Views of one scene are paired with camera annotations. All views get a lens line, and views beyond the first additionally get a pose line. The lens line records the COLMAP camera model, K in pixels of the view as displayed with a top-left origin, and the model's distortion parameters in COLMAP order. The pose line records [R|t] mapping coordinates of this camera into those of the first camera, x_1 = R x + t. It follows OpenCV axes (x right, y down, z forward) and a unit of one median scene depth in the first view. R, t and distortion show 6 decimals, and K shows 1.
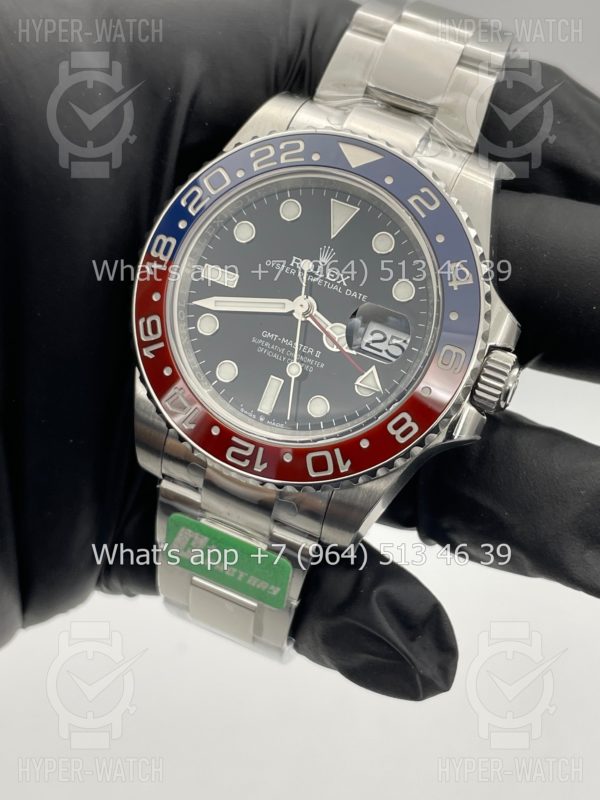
lens RADIAL K [[1293.5, 0, 300.0], [0, 1293.5, 400.0], [0, 0, 1]] dist [0.170916, 0.015467]
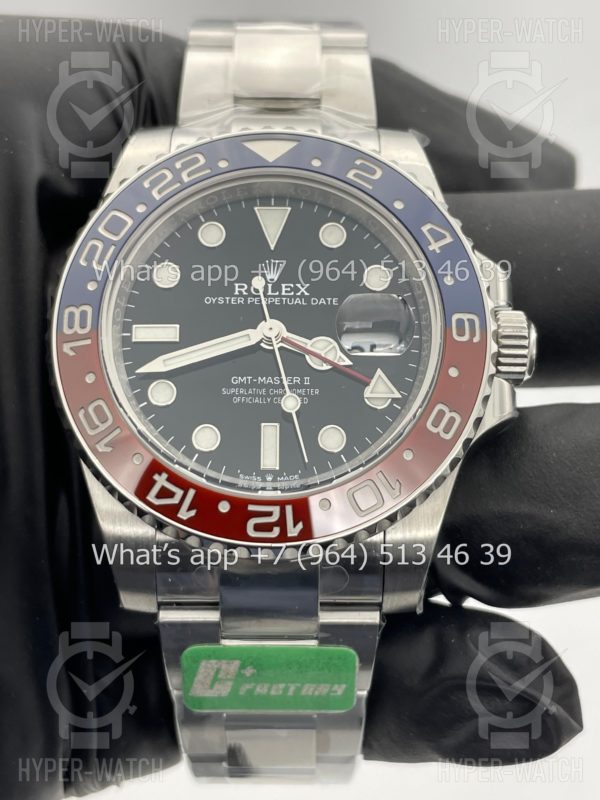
lens RADIAL K [[1293.5, 0, 300.0], [0, 1293.5, 400.0], [0, 0, 1]] dist [0.170916, 0.015467]
pose [[0.912865, -0.297519, 0.279571, -0.221034], [0.348218, 0.924883, -0.152757, 0.098672], [-0.213122, 0.236798, 0.947895, 0.229564]]
